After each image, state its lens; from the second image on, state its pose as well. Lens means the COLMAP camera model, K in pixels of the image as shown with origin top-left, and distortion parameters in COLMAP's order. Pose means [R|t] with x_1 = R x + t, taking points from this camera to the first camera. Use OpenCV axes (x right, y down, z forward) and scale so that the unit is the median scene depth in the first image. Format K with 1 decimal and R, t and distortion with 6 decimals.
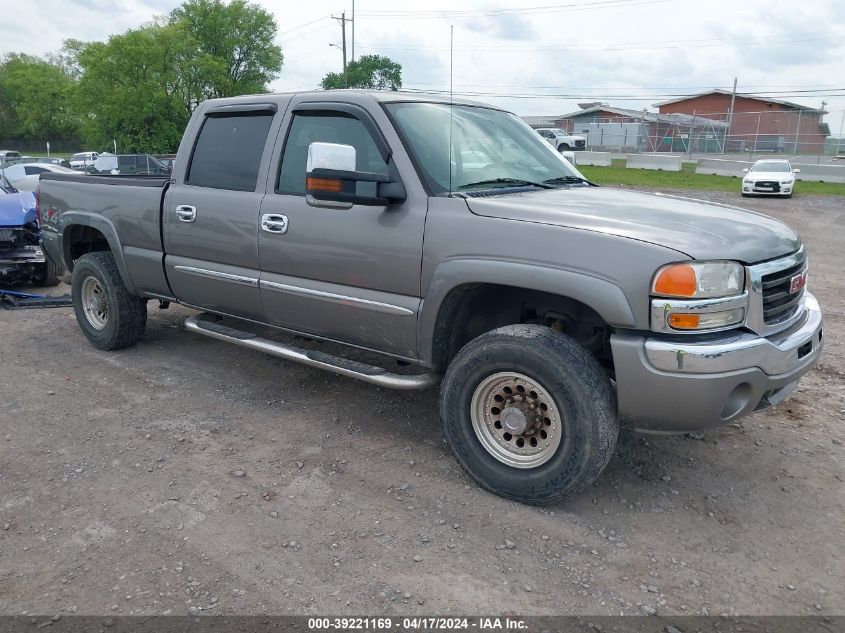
lens RADIAL K [[674.4, 0, 422.5], [0, 674.4, 316.5], [0, 0, 1]] dist [0.000419, -0.003578]
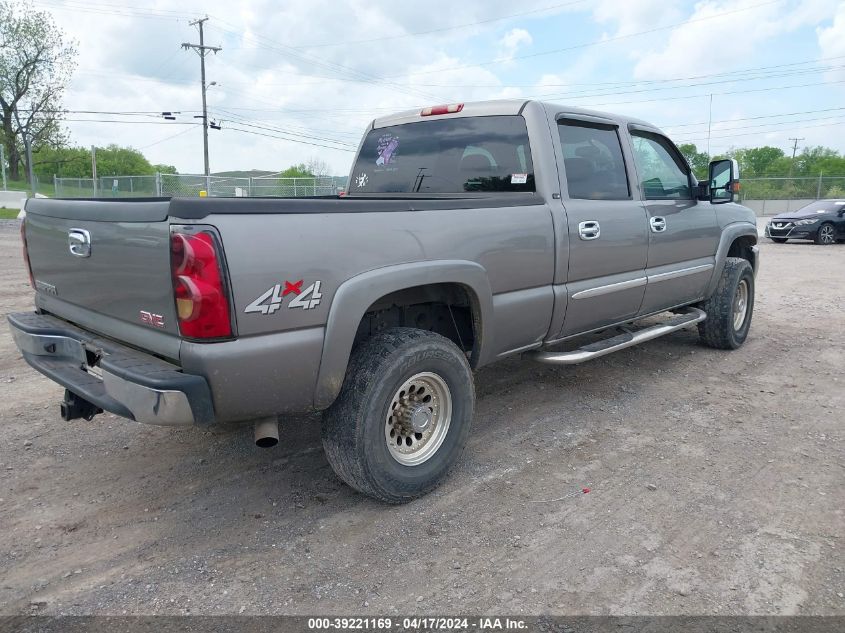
lens RADIAL K [[674.4, 0, 422.5], [0, 674.4, 316.5], [0, 0, 1]] dist [0.000419, -0.003578]
pose [[0.090954, -0.210419, 0.973371, -1.265363], [0.220781, 0.957360, 0.186327, -0.259222], [-0.971073, 0.197955, 0.133533, 1.122051]]
